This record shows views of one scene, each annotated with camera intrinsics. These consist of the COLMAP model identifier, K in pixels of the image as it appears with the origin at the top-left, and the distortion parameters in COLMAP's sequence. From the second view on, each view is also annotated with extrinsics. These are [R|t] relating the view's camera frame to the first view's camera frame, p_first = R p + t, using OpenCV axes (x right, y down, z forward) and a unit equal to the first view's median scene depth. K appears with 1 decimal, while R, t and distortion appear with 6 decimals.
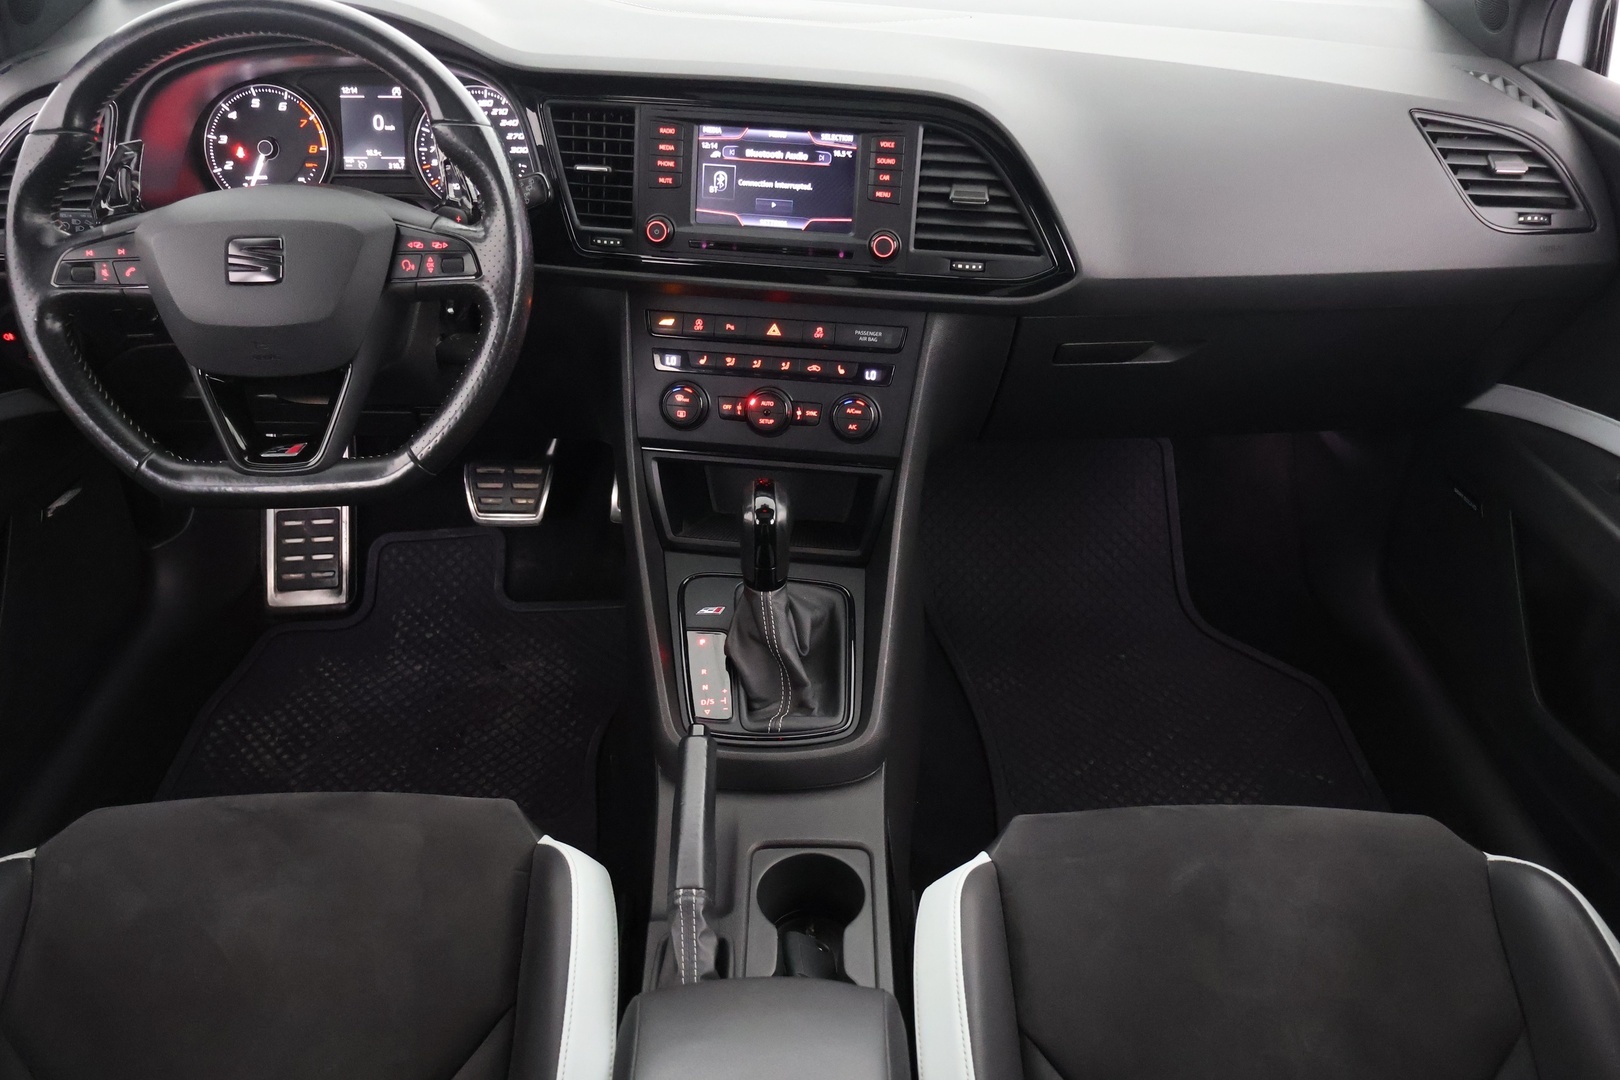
lens RADIAL K [[1390.7, 0, 810.0], [0, 1390.7, 540.0], [0, 0, 1]] dist [-0.004167, 0.004981]
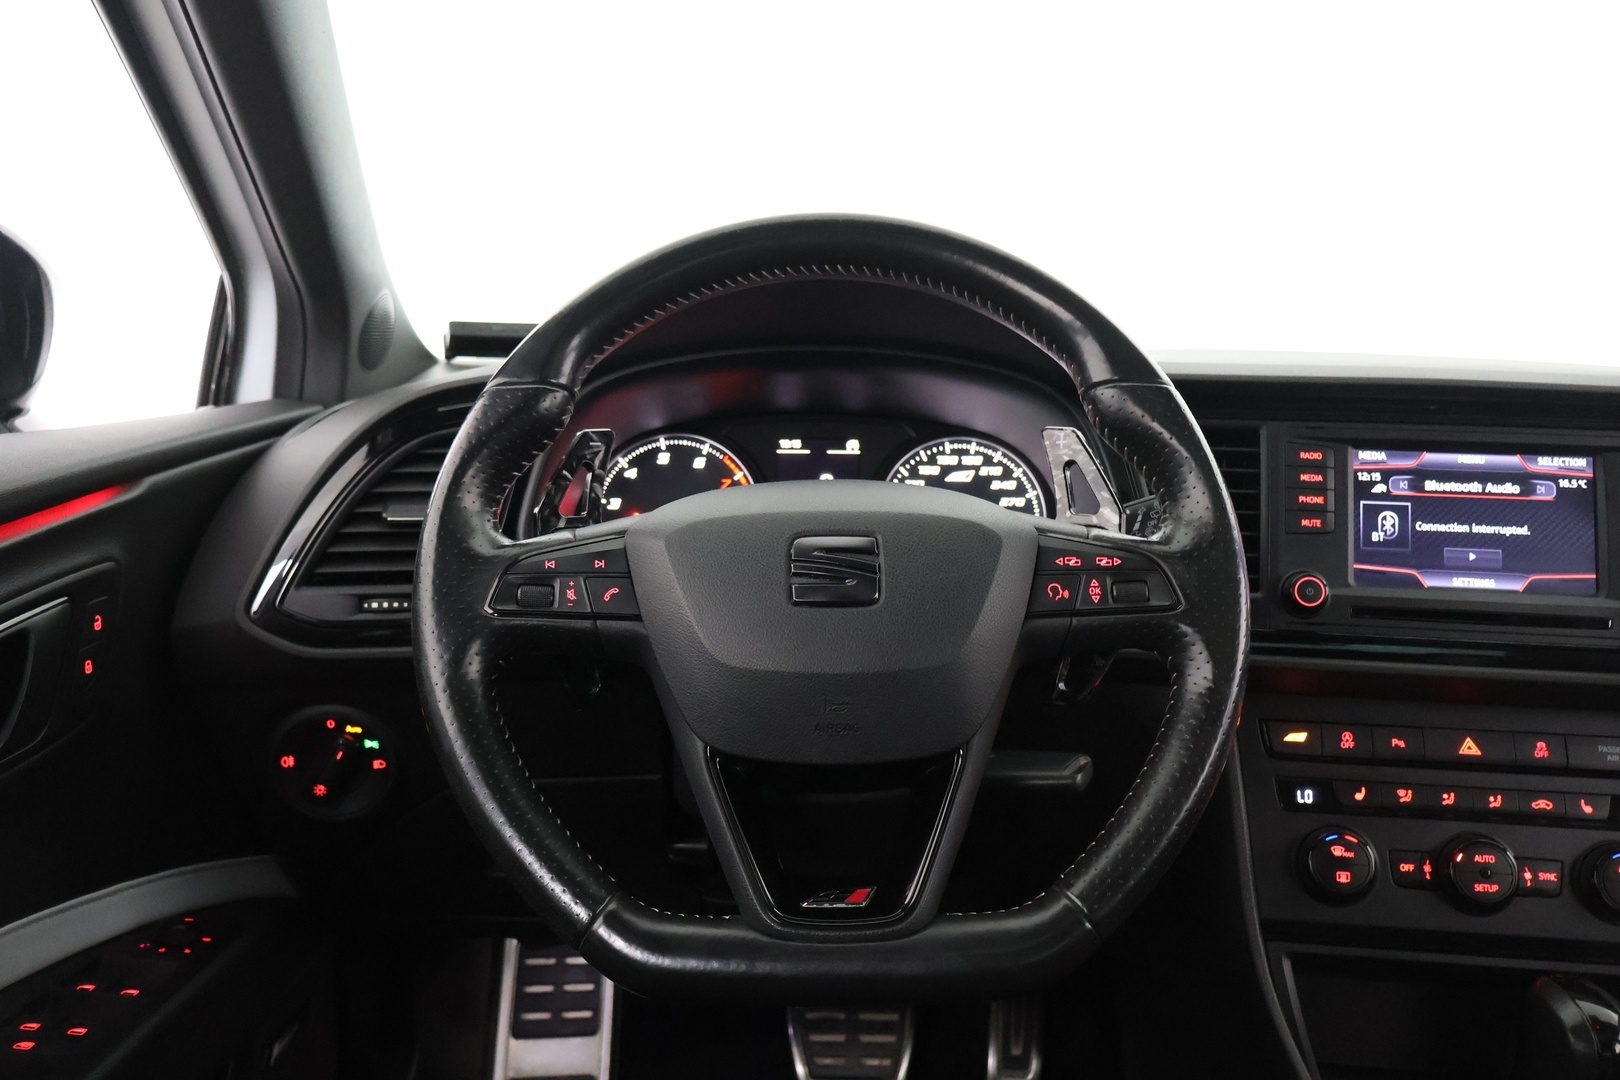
lens RADIAL K [[1390.7, 0, 806.6], [0, 1390.7, 525.5], [0, 0, 1]] dist [-0.002189, -0.002417]
pose [[0.999991, 0.001786, -0.003825, -0.337969], [-0.003237, 0.906057, -0.423142, 0.032972], [0.002709, 0.423151, 0.906055, 0.363387]]
